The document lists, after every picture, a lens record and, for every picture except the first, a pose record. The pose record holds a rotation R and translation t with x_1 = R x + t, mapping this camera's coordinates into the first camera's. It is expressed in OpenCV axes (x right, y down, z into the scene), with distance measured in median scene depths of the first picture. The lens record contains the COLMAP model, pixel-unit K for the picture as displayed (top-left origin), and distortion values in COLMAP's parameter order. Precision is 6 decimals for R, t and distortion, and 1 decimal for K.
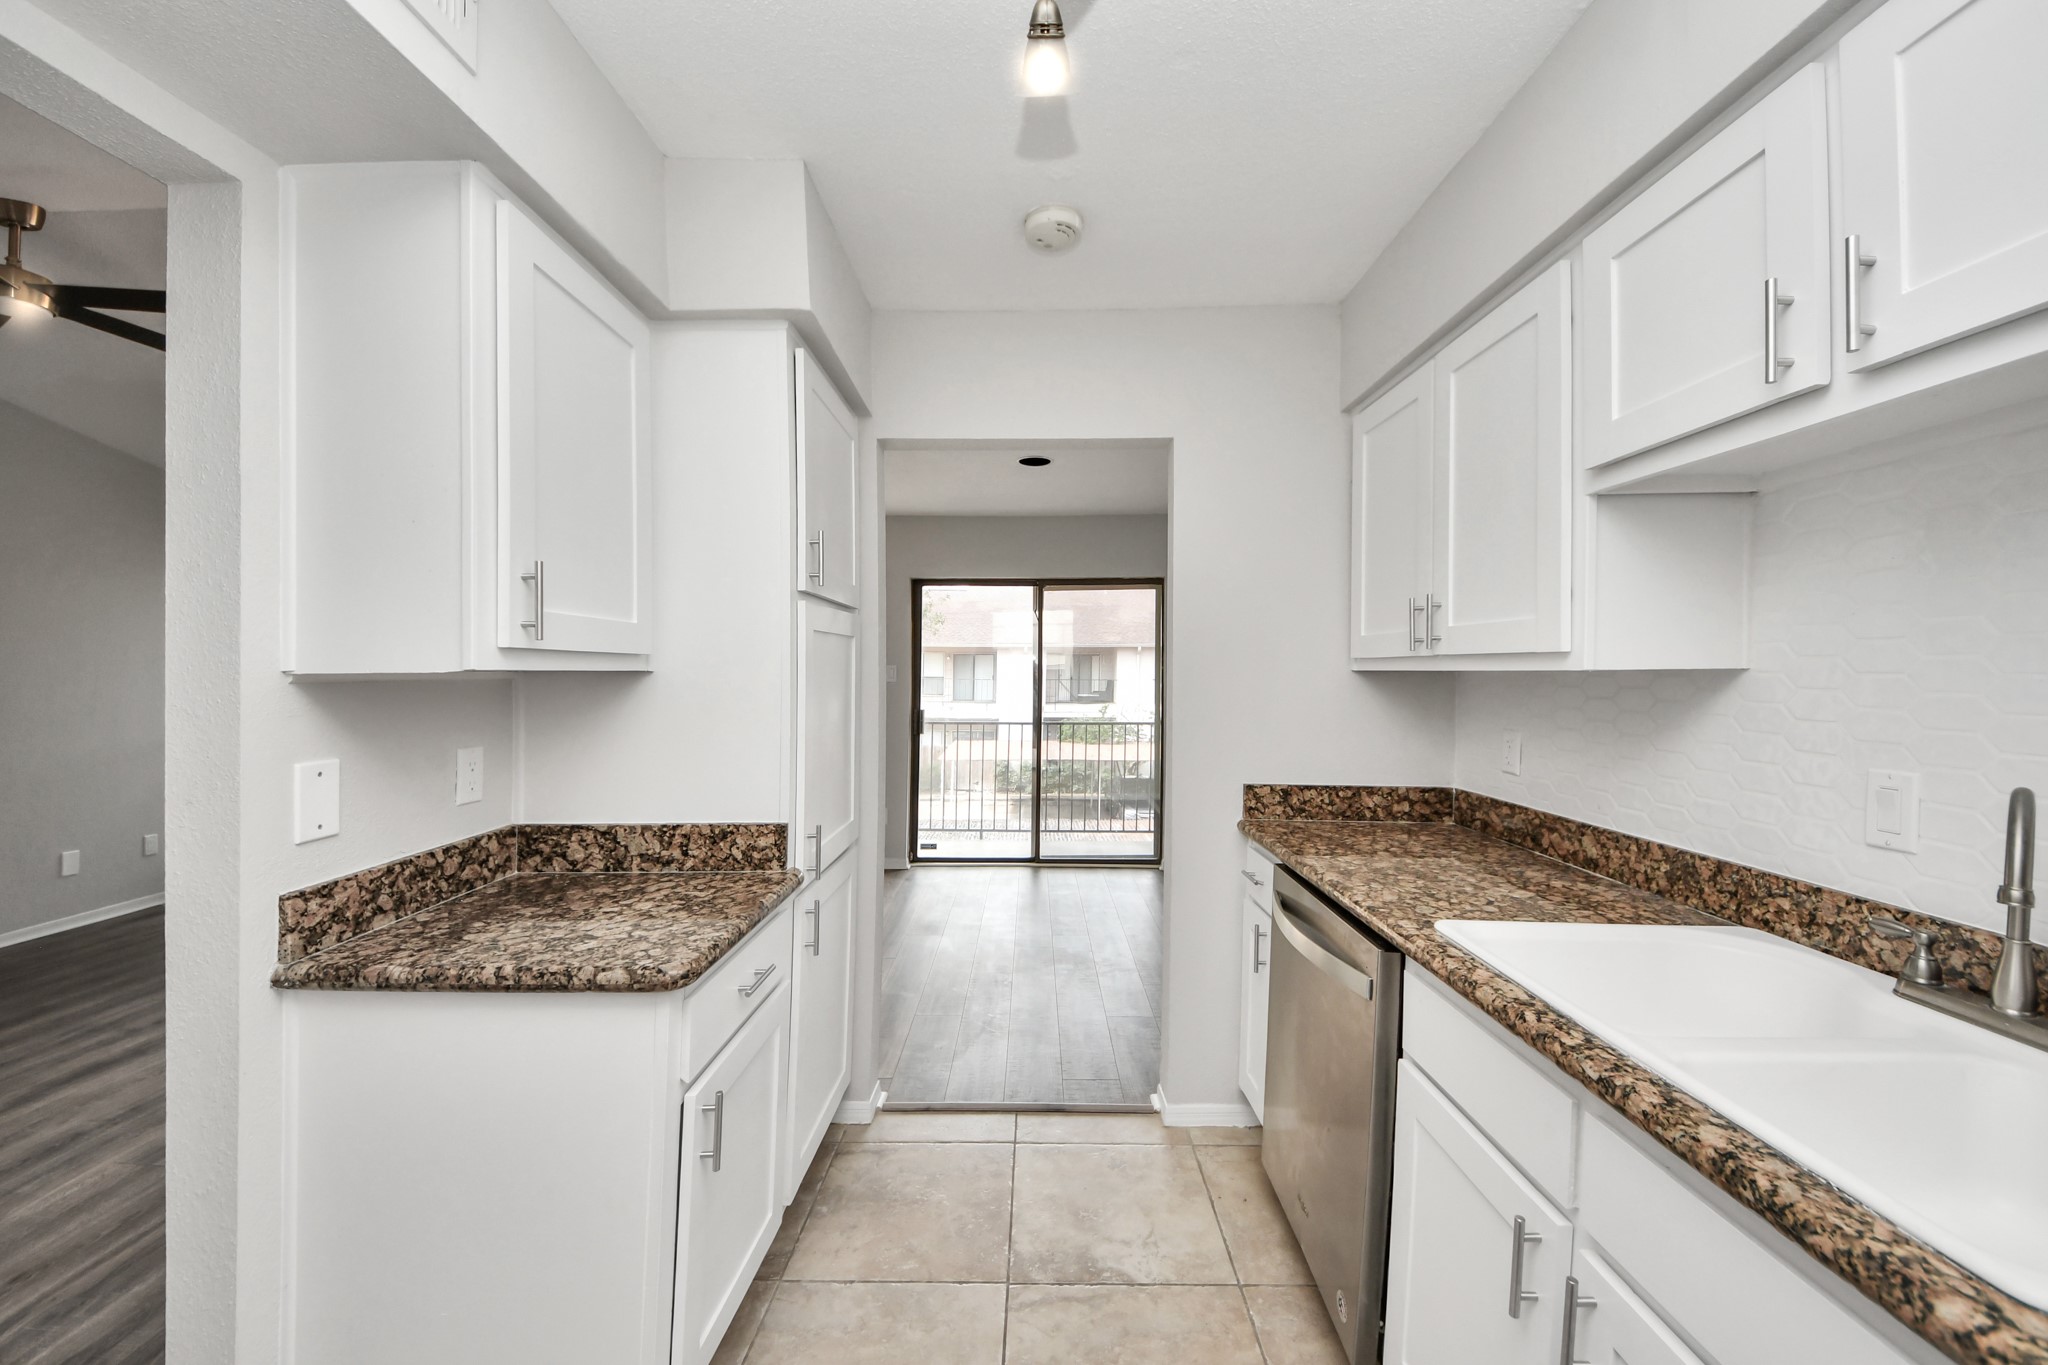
lens RADIAL K [[759.0, 0, 1025.6], [0, 759.0, 666.7], [0, 0, 1]] dist [0.038967, -0.033509]
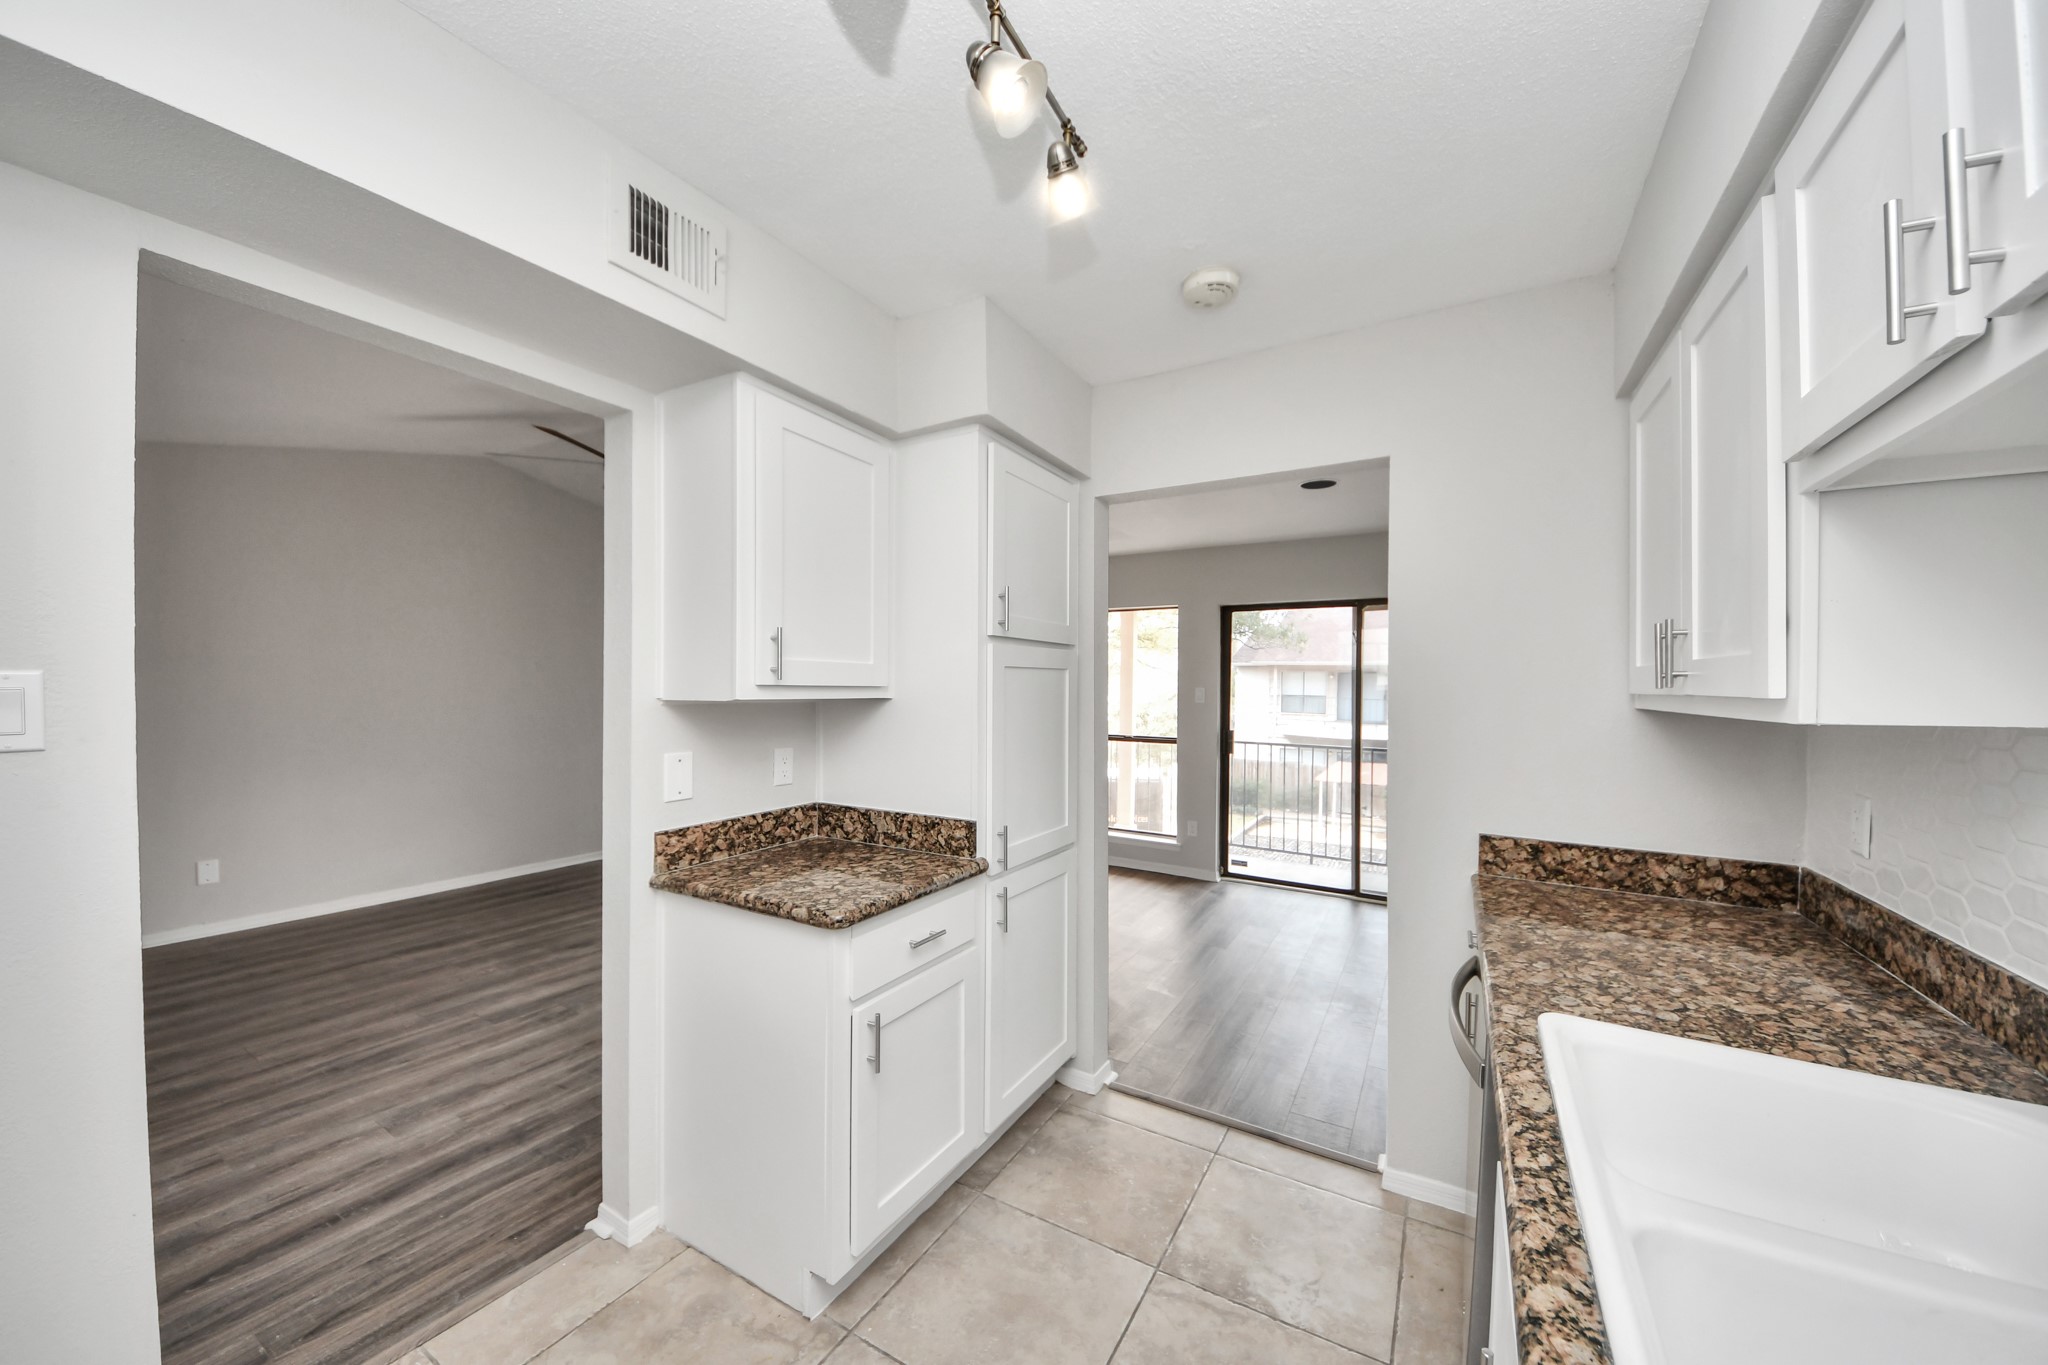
lens RADIAL K [[719.0, 0, 1030.8], [0, 719.0, 673.7], [0, 0, 1]] dist [0.034240, -0.026886]
pose [[0.872021, 0.002814, -0.489460, 0.350841], [-0.009253, 0.999900, -0.010736, -0.025798], [0.489381, 0.013891, 0.871959, 0.007179]]
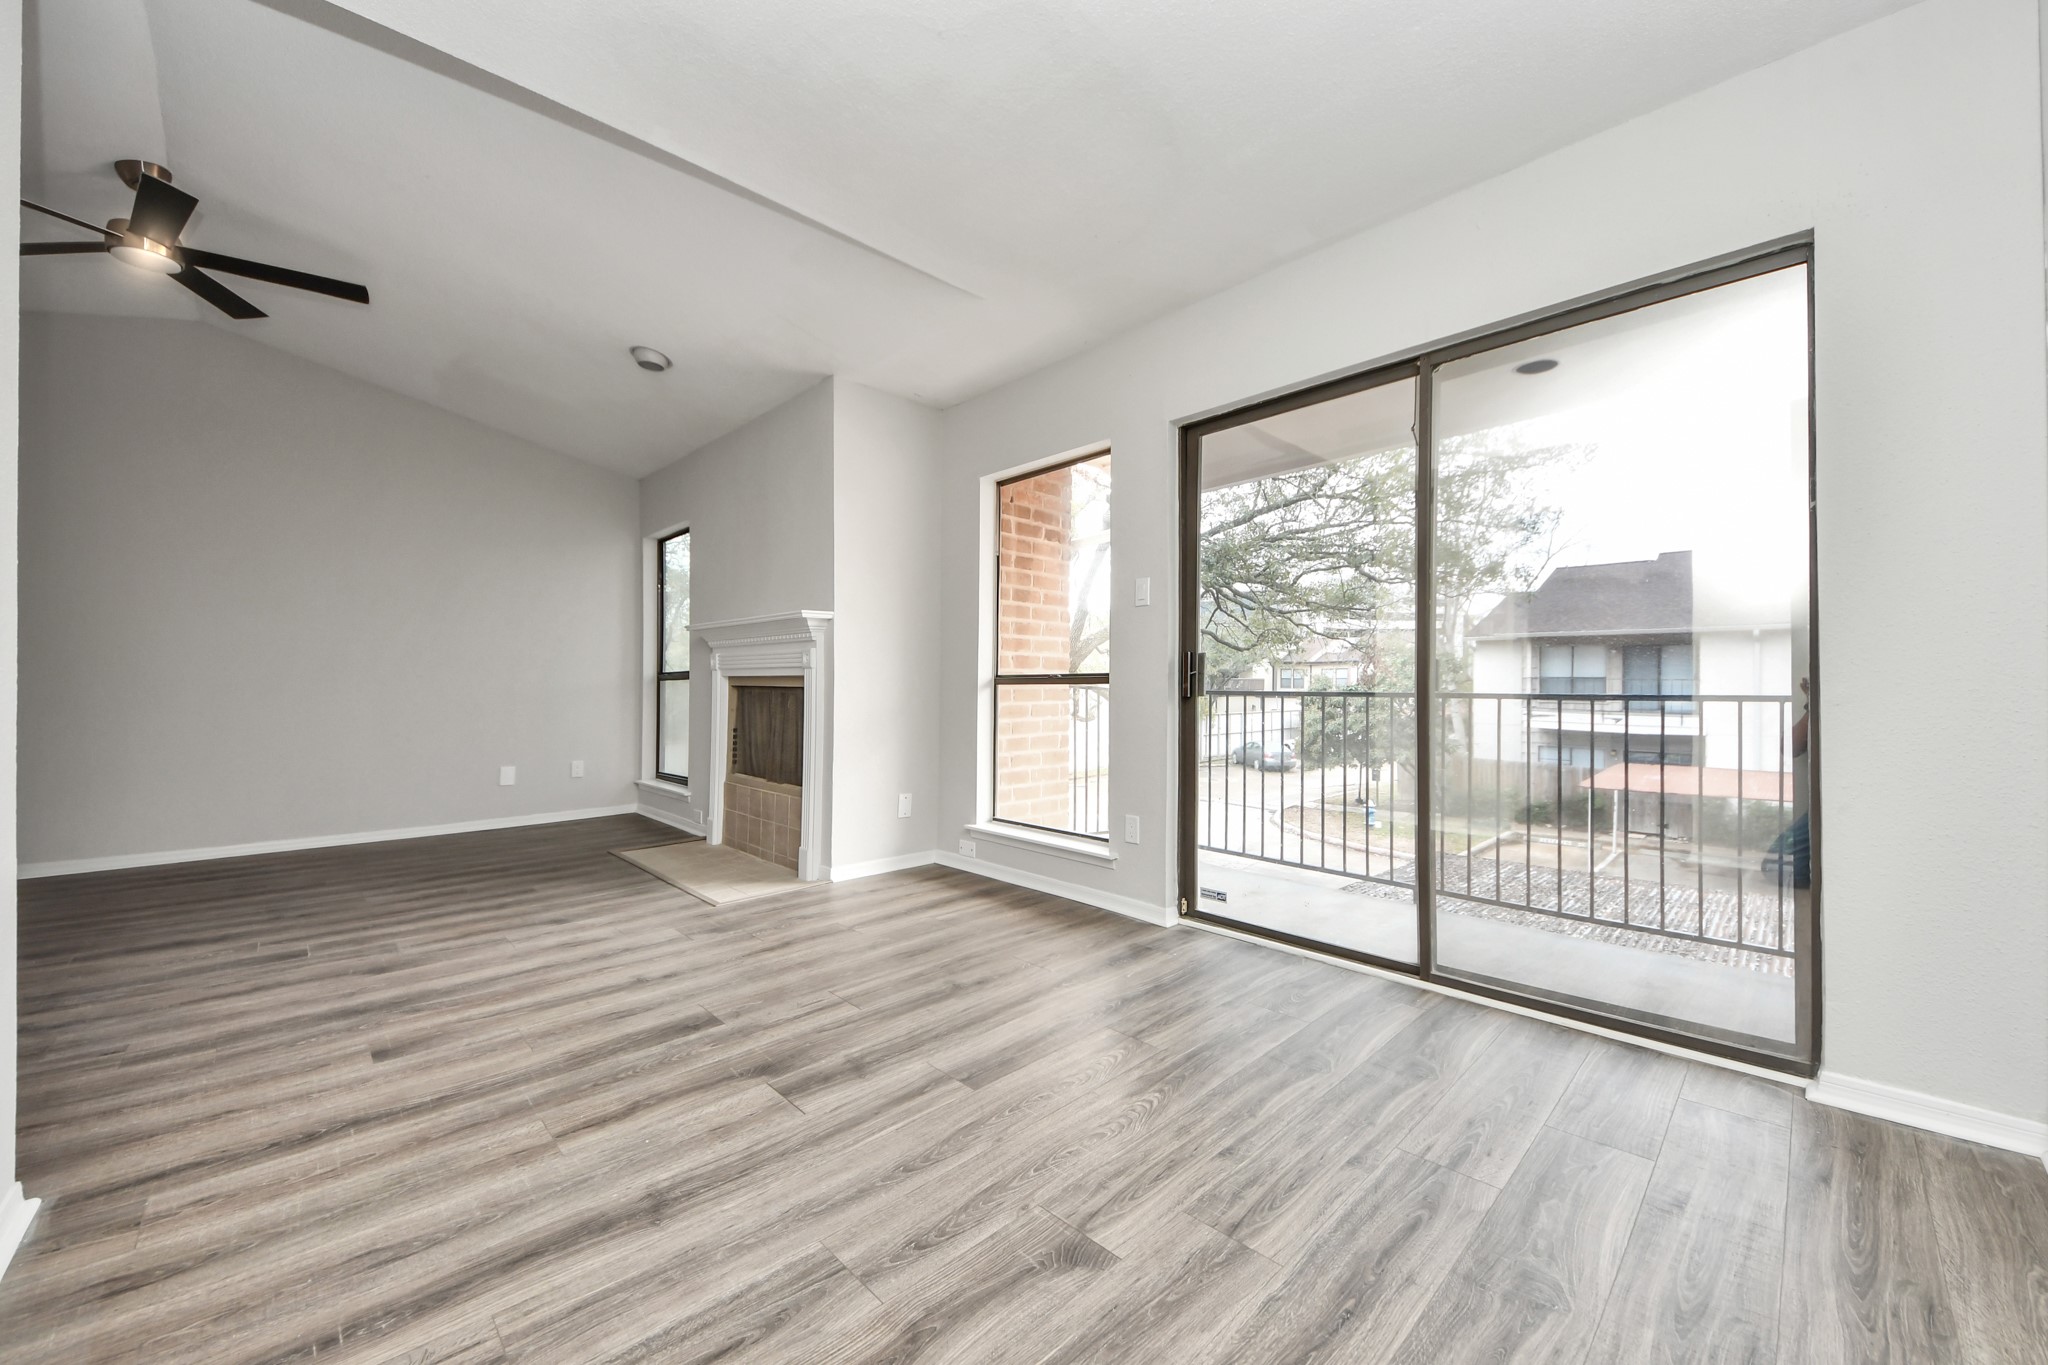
lens RADIAL K [[759.0, 0, 1025.6], [0, 759.0, 666.7], [0, 0, 1]] dist [0.038967, -0.033509]
pose [[0.702156, 0.001052, -0.712023, 0.590096], [-0.006590, 0.999966, -0.005022, 0.235358], [0.711993, 0.008218, 0.702139, 1.674116]]
